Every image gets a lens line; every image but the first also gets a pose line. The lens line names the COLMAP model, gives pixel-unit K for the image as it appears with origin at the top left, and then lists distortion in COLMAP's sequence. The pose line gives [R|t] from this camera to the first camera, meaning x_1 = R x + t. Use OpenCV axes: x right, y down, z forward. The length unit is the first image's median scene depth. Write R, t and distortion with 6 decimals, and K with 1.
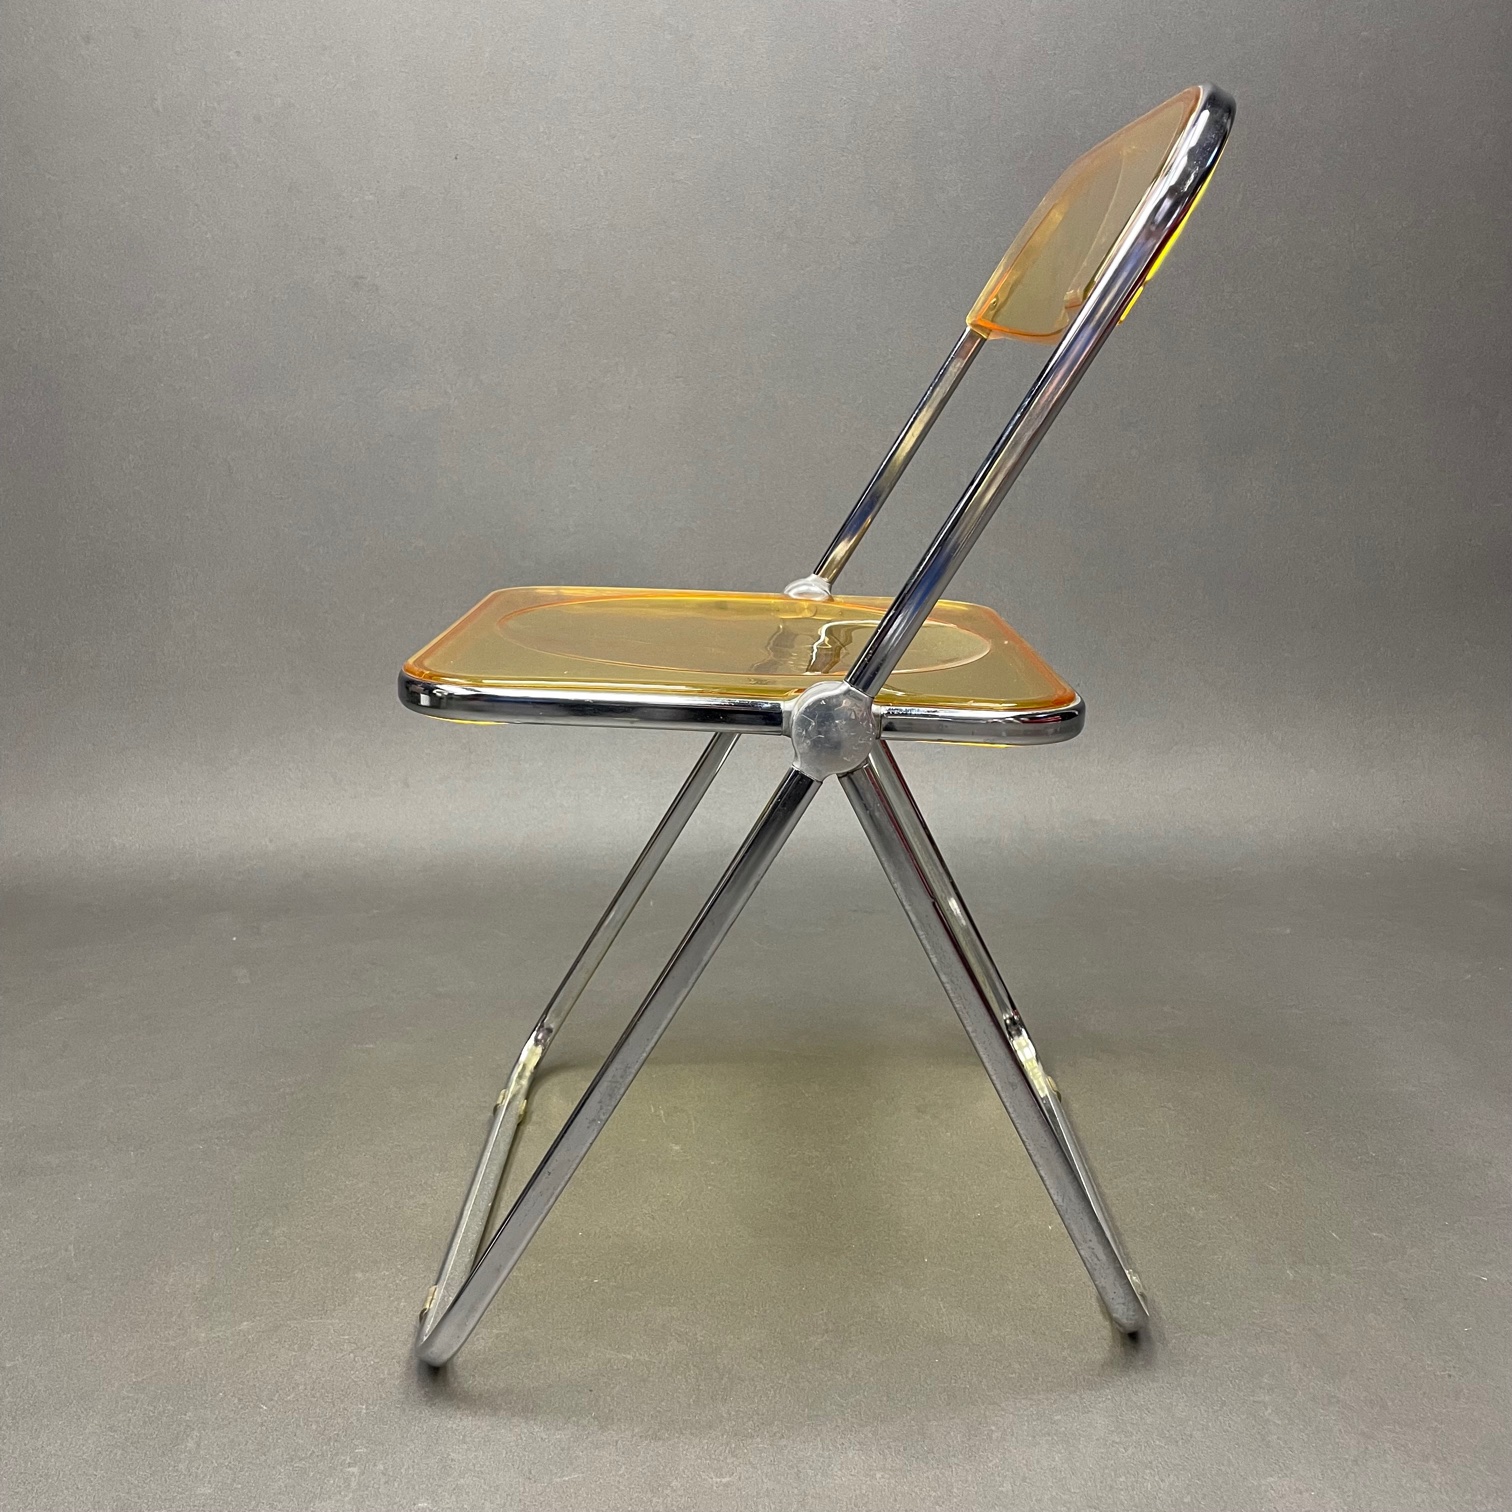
lens RADIAL K [[1512.5, 0, 756.0], [0, 1512.5, 756.0], [0, 0, 1]] dist [0.074881, -0.105367]
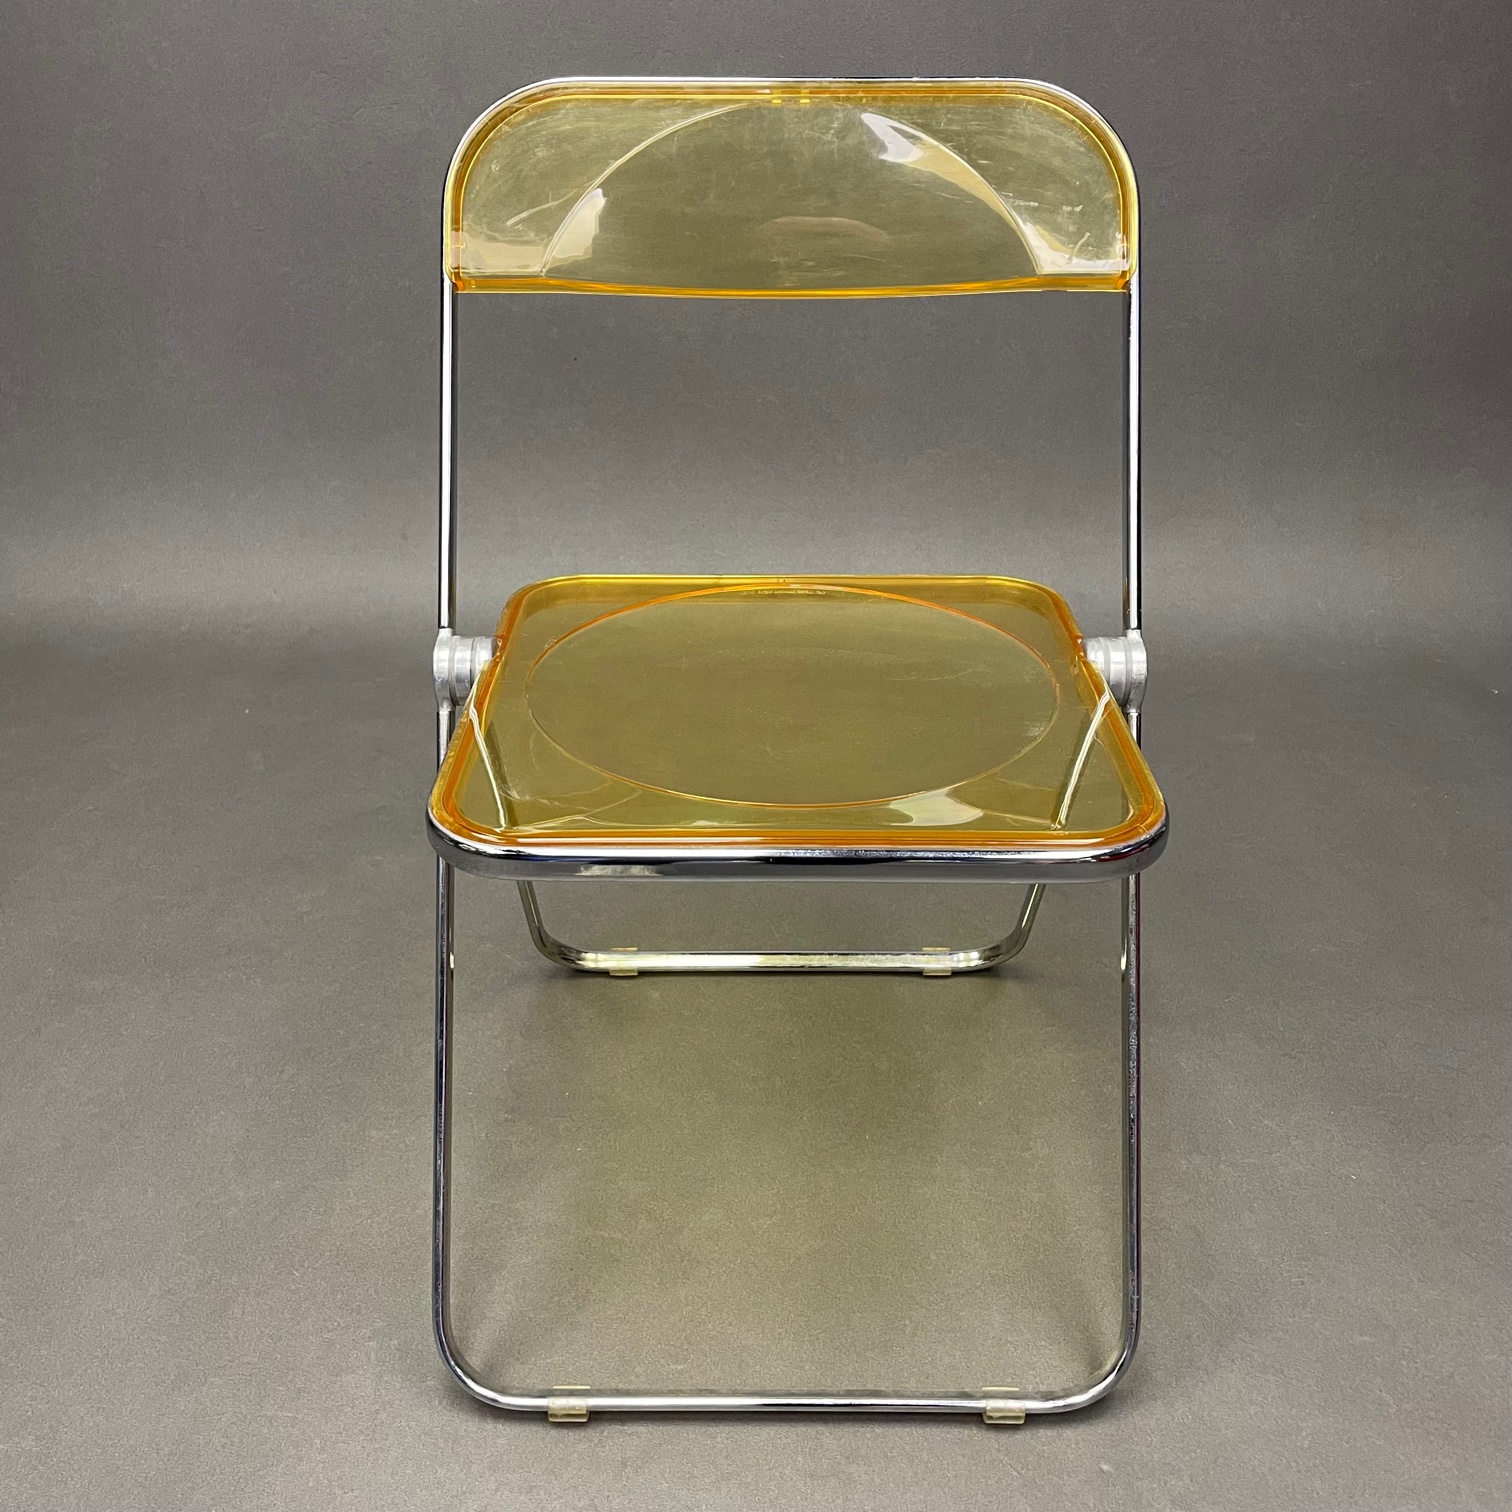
lens RADIAL K [[1507.0, 0, 752.8], [0, 1507.0, 746.1], [0, 0, 1]] dist [0.075641, -0.104741]
pose [[0.999538, 0.028133, -0.011460, 0.027079], [-0.023324, 0.952445, 0.303816, -0.260848], [0.019462, -0.303409, 0.952662, 0.004192]]
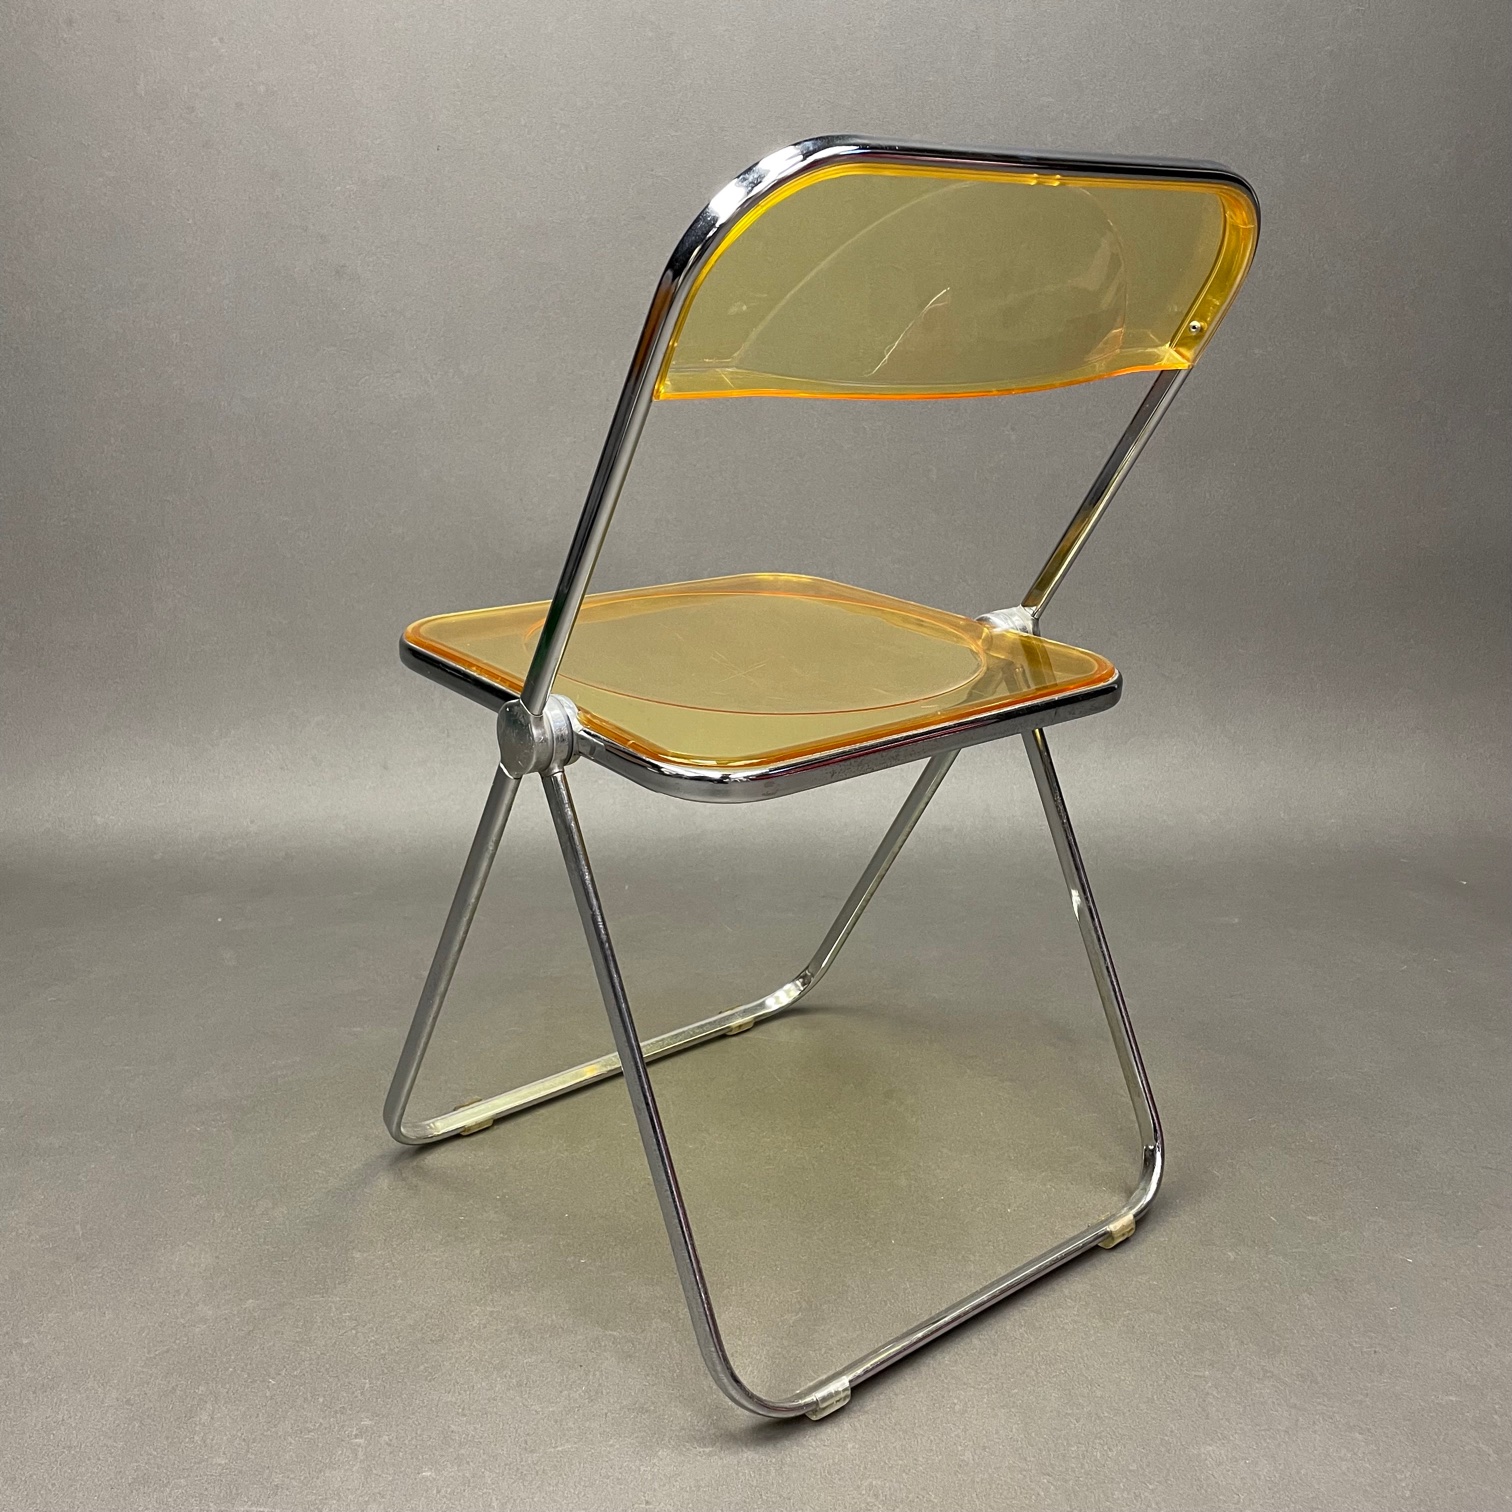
lens RADIAL K [[1512.5, 0, 756.0], [0, 1512.5, 756.0], [0, 0, 1]] dist [0.074881, -0.105367]
pose [[0.999557, 0.010590, 0.027812, -0.015539], [-0.011382, 0.999530, 0.028466, -0.033805], [-0.027497, -0.028770, 0.999208, -0.046275]]
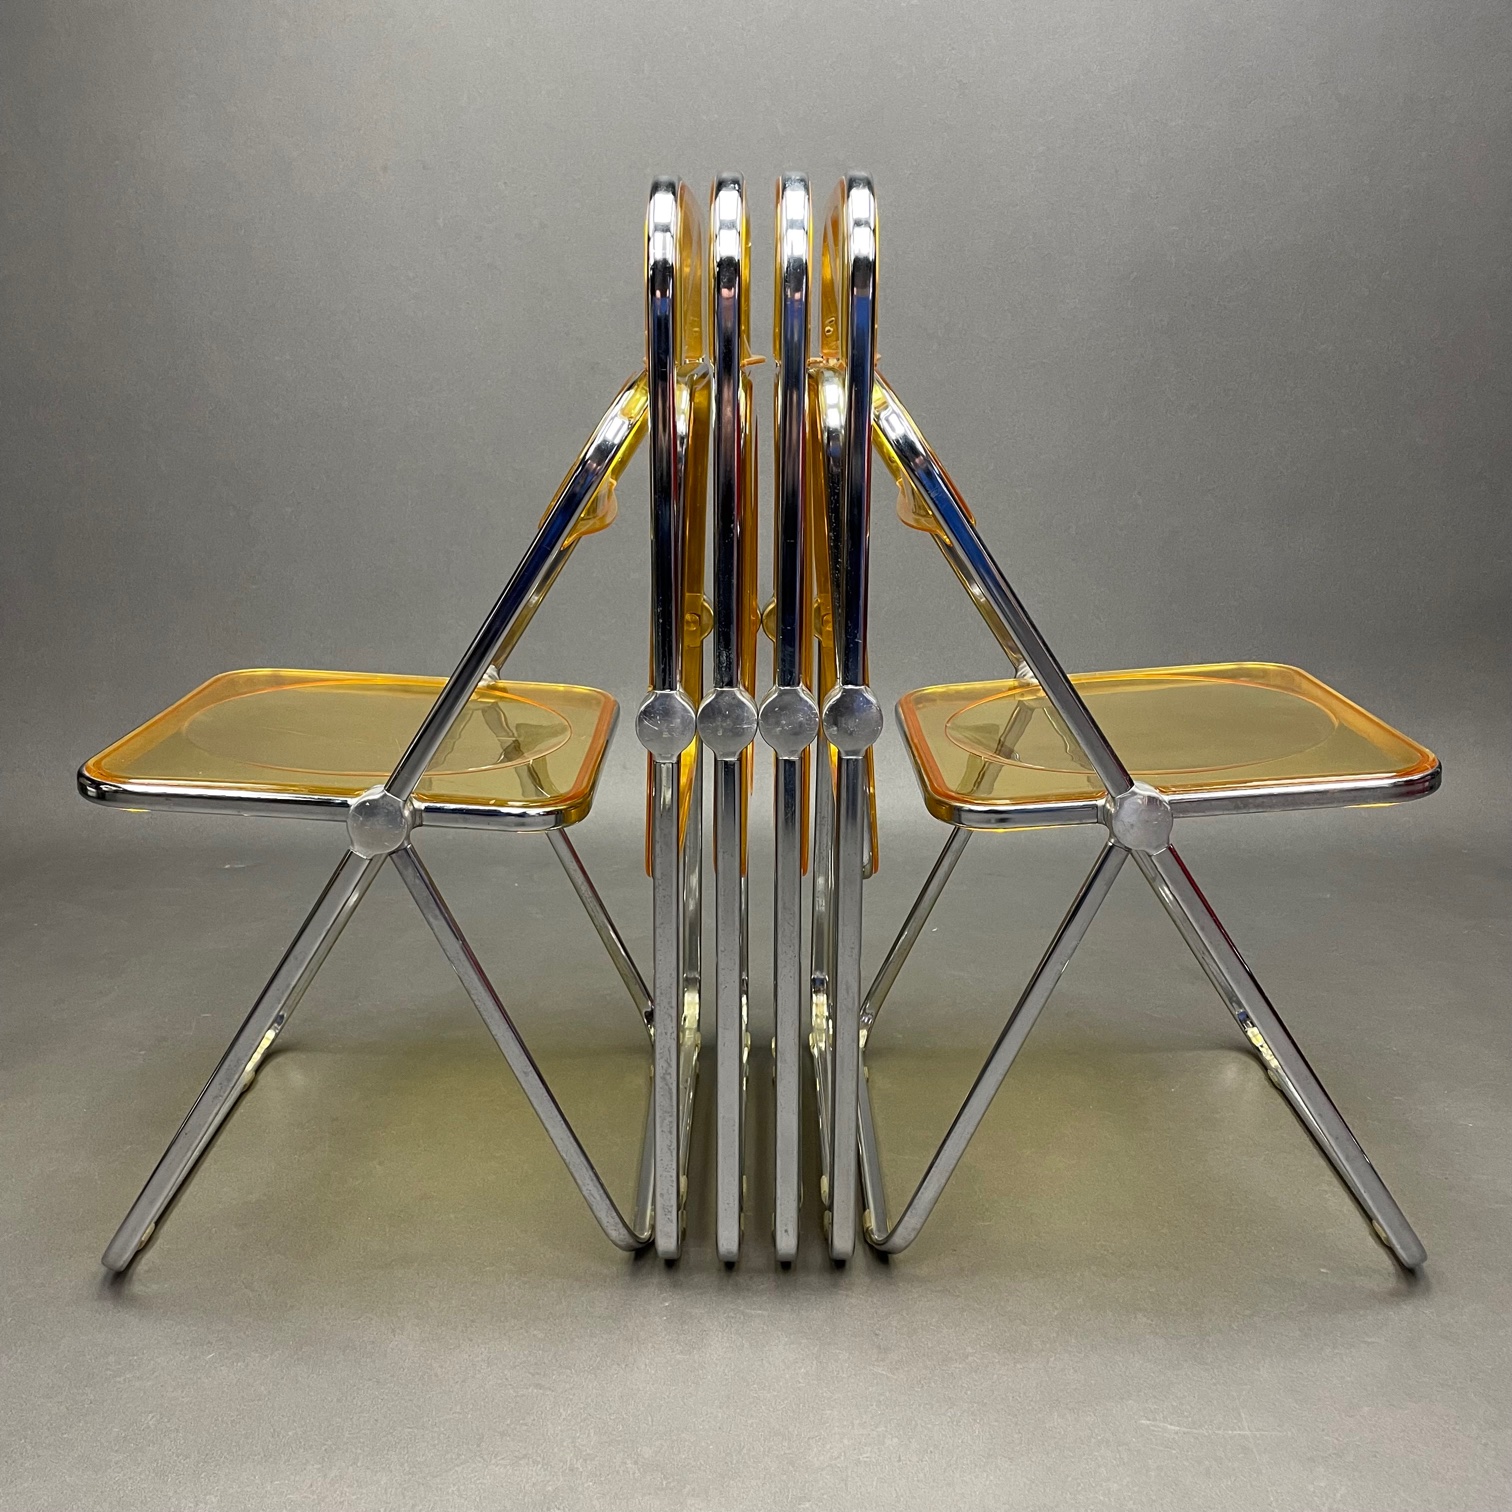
lens RADIAL K [[1514.3, 0, 753.7], [0, 1514.3, 759.7], [0, 0, 1]] dist [0.077327, -0.111322]
pose [[0.999804, 0.019629, -0.002549, -0.194949], [-0.019569, 0.999570, 0.021817, -0.028210], [0.002976, -0.021763, 0.999759, -0.420647]]
